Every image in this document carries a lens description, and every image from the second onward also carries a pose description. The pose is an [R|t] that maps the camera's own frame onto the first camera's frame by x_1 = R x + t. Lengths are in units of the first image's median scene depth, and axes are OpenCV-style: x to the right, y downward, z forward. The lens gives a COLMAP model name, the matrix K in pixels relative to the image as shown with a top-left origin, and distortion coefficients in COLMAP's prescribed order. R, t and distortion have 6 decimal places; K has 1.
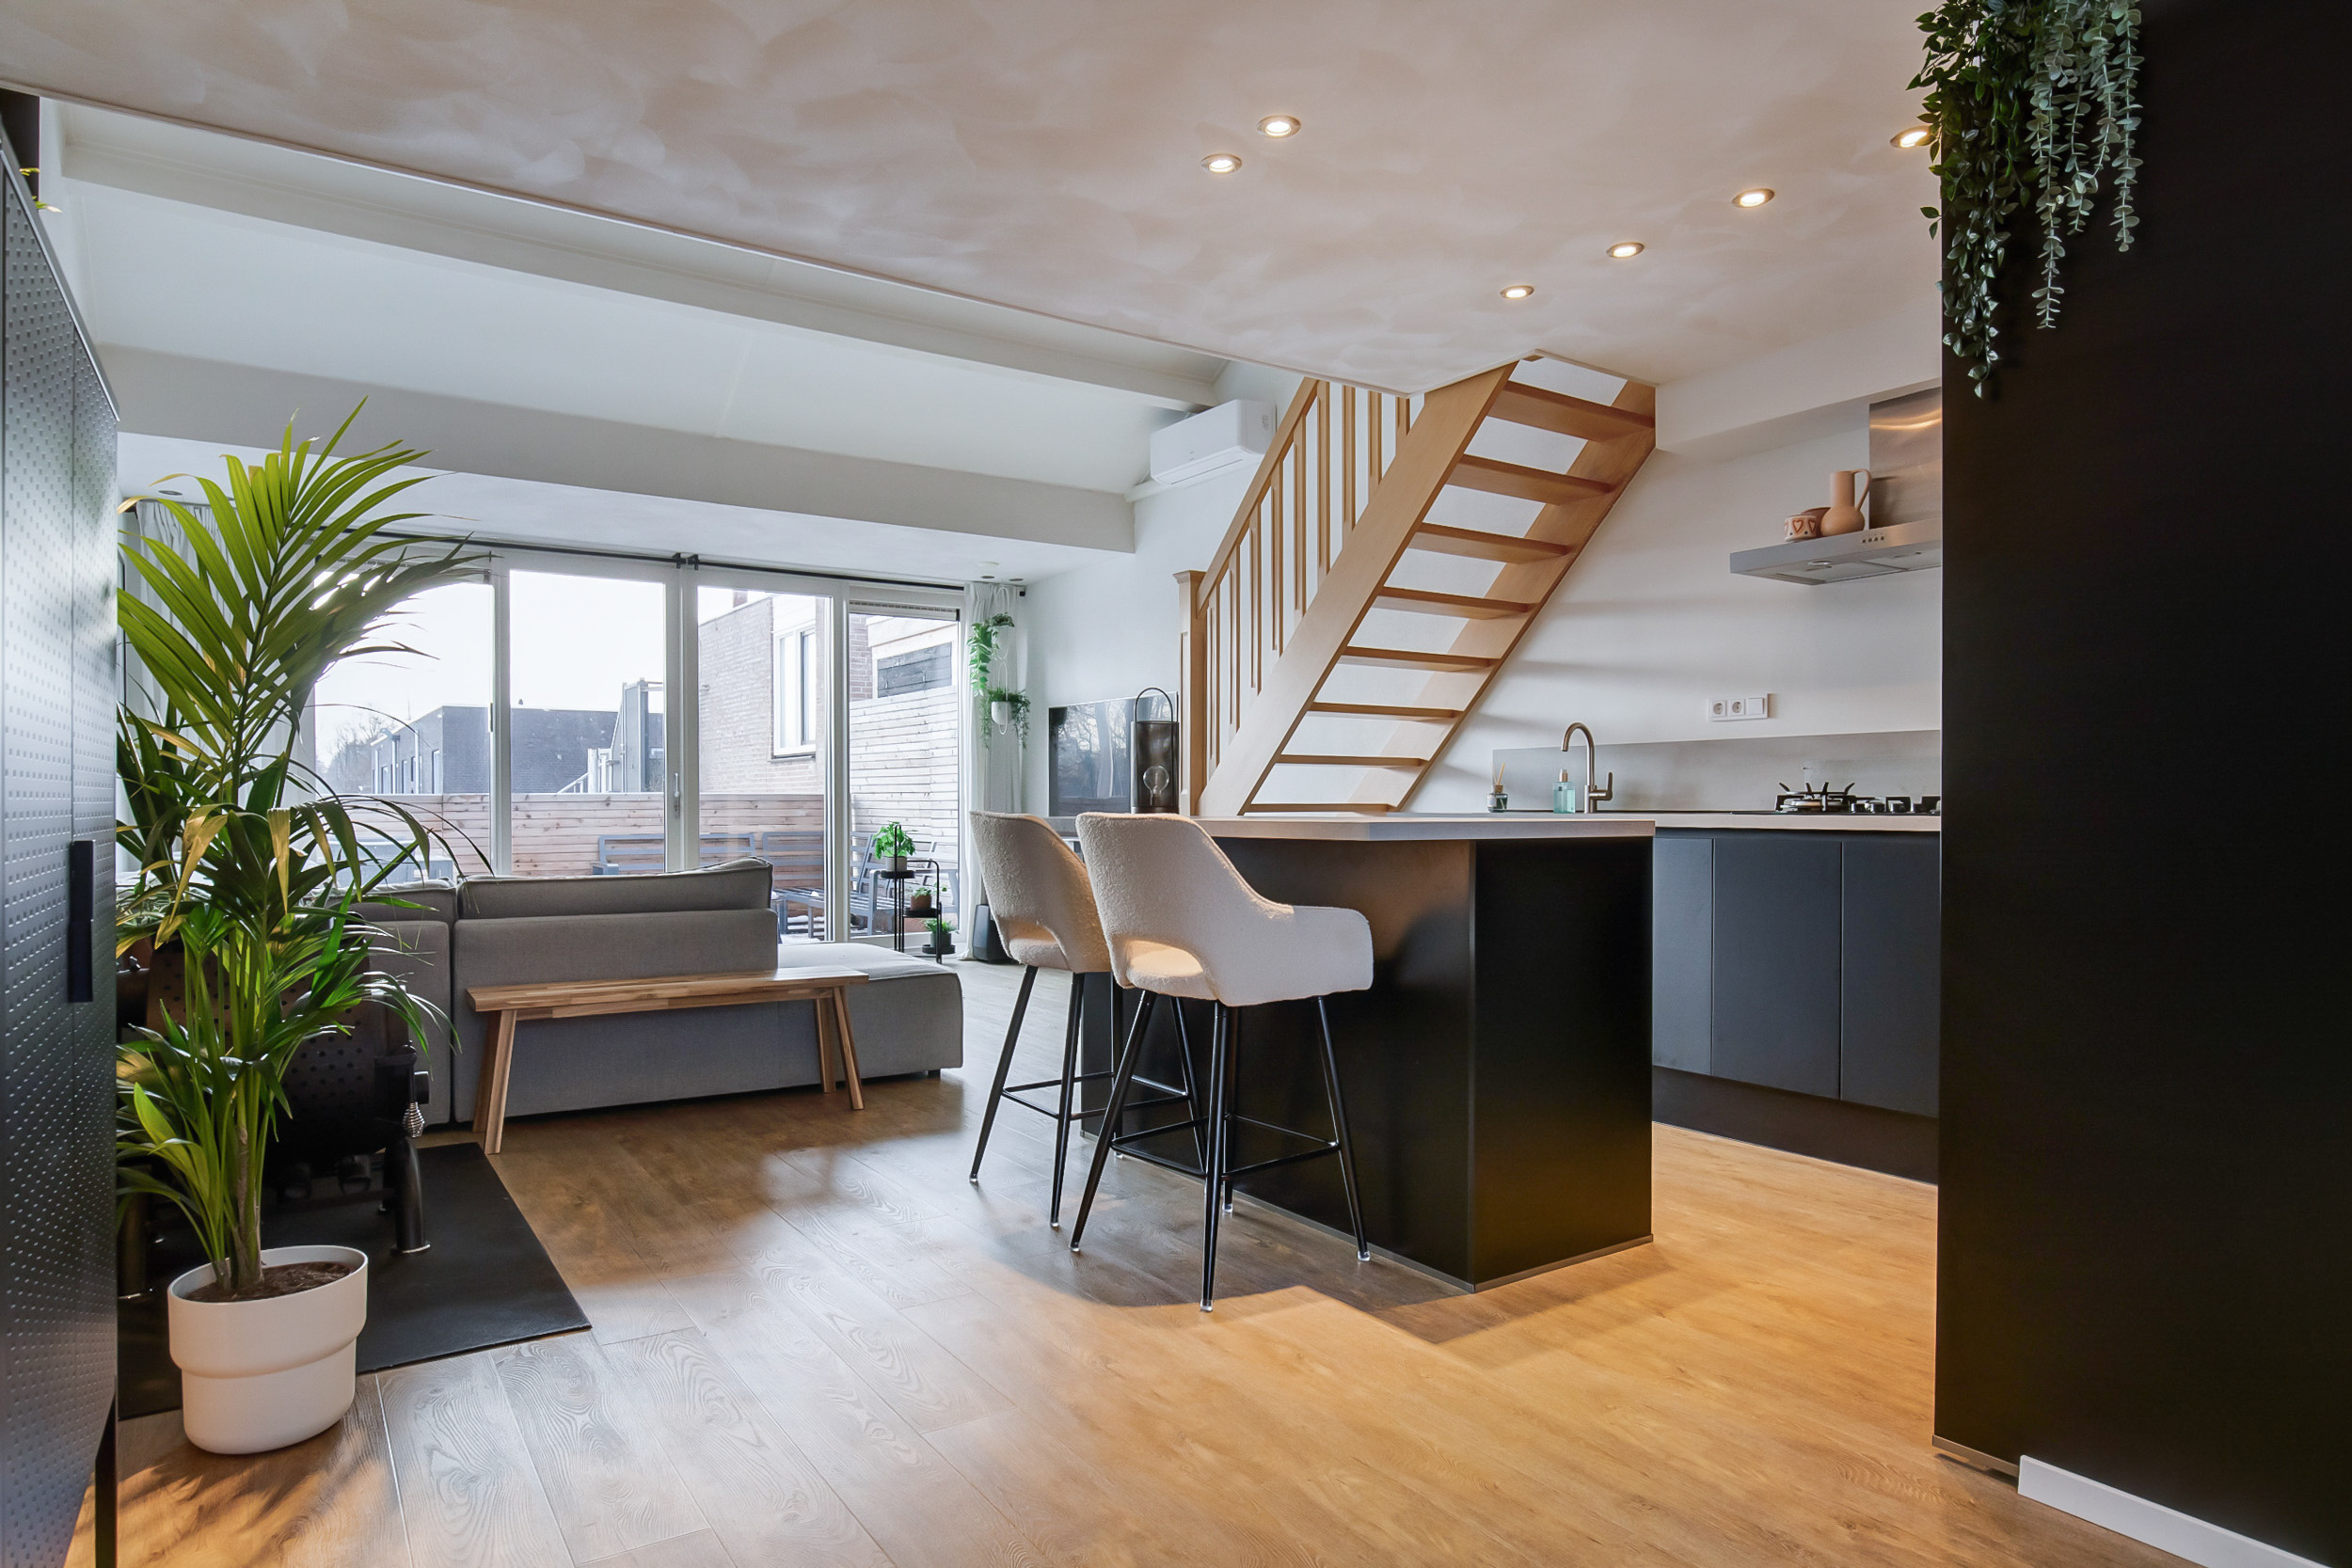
lens RADIAL K [[1279.9, 0, 1151.0], [0, 1279.9, 792.3], [0, 0, 1]] dist [-0.005335, 0.000615]
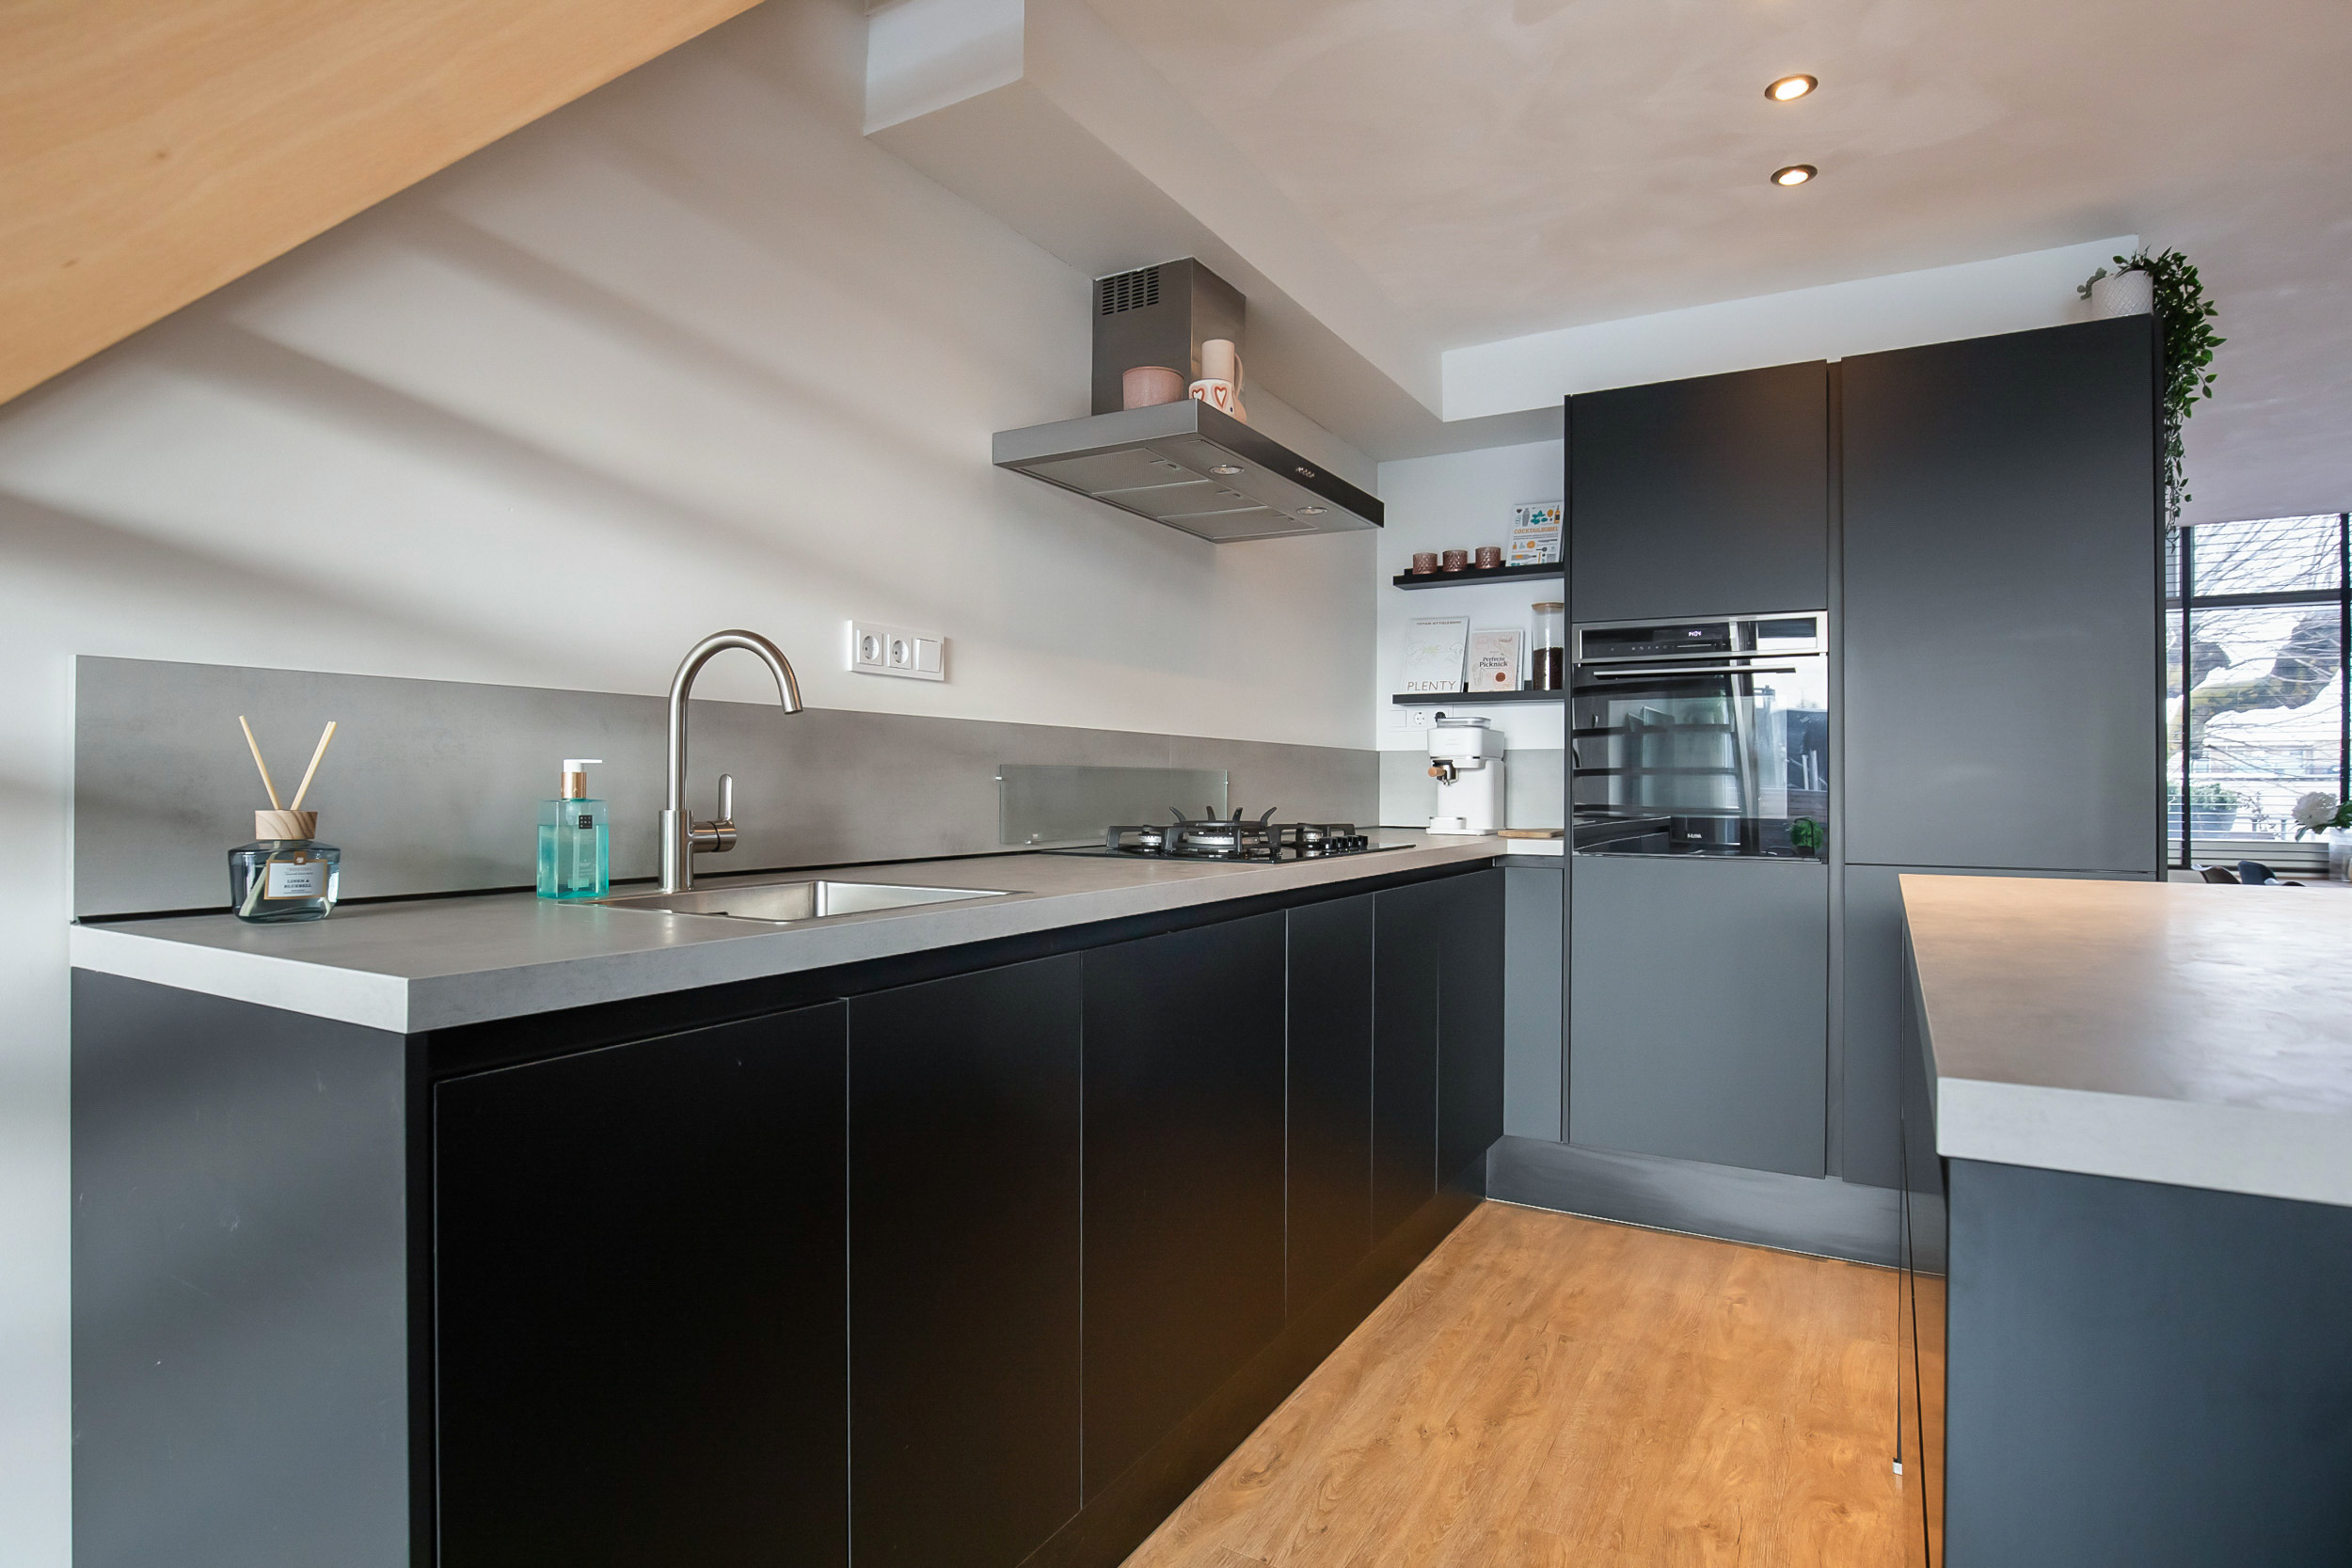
lens RADIAL K [[1199.3, 0, 1185.2], [0, 1199.3, 785.2], [0, 0, 1]] dist [-0.033480, 0.000488]
pose [[-0.448711, -0.004019, 0.893668, -0.008819], [-0.010357, 0.999946, -0.000704, -0.020507], [-0.893617, -0.009572, -0.448729, 1.506552]]
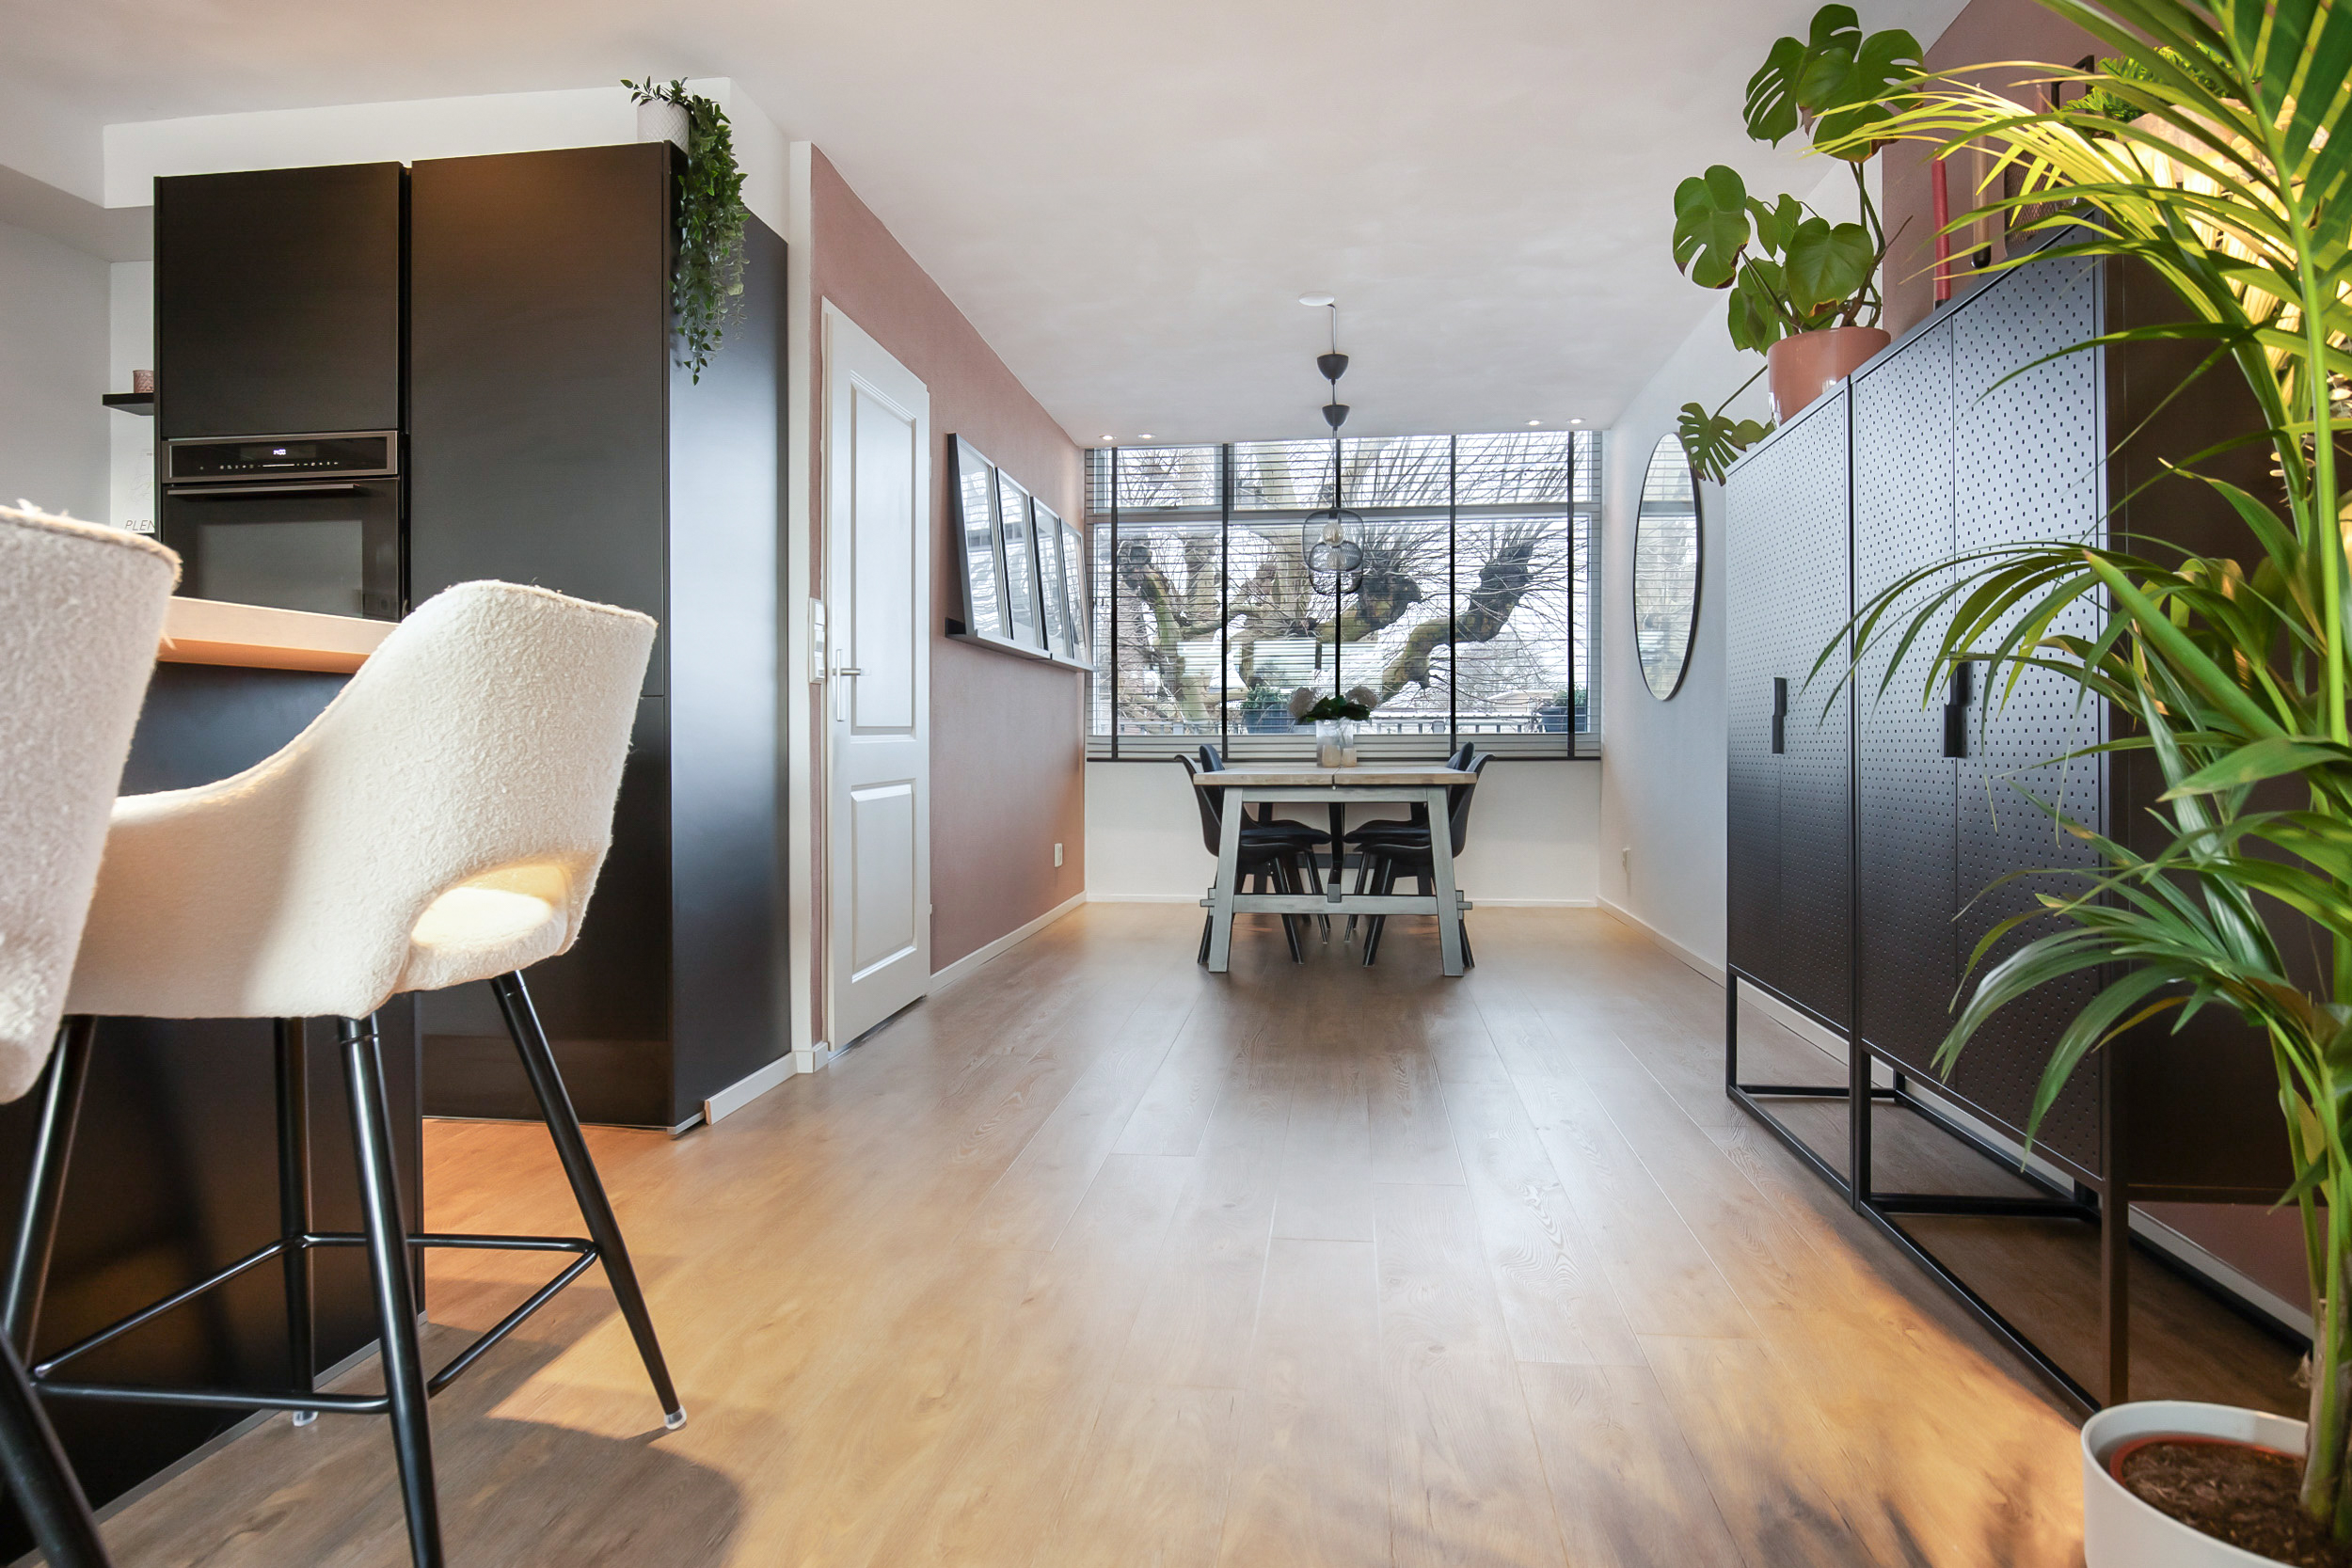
lens RADIAL K [[1279.9, 0, 1230.5], [0, 1279.9, 772.2], [0, 0, 1]] dist [-0.005335, 0.000615]
pose [[-0.757007, -0.011842, 0.653300, -0.439364], [-0.002431, 0.999880, 0.015308, 0.064050], [-0.653403, 0.010001, -0.756945, 1.017336]]
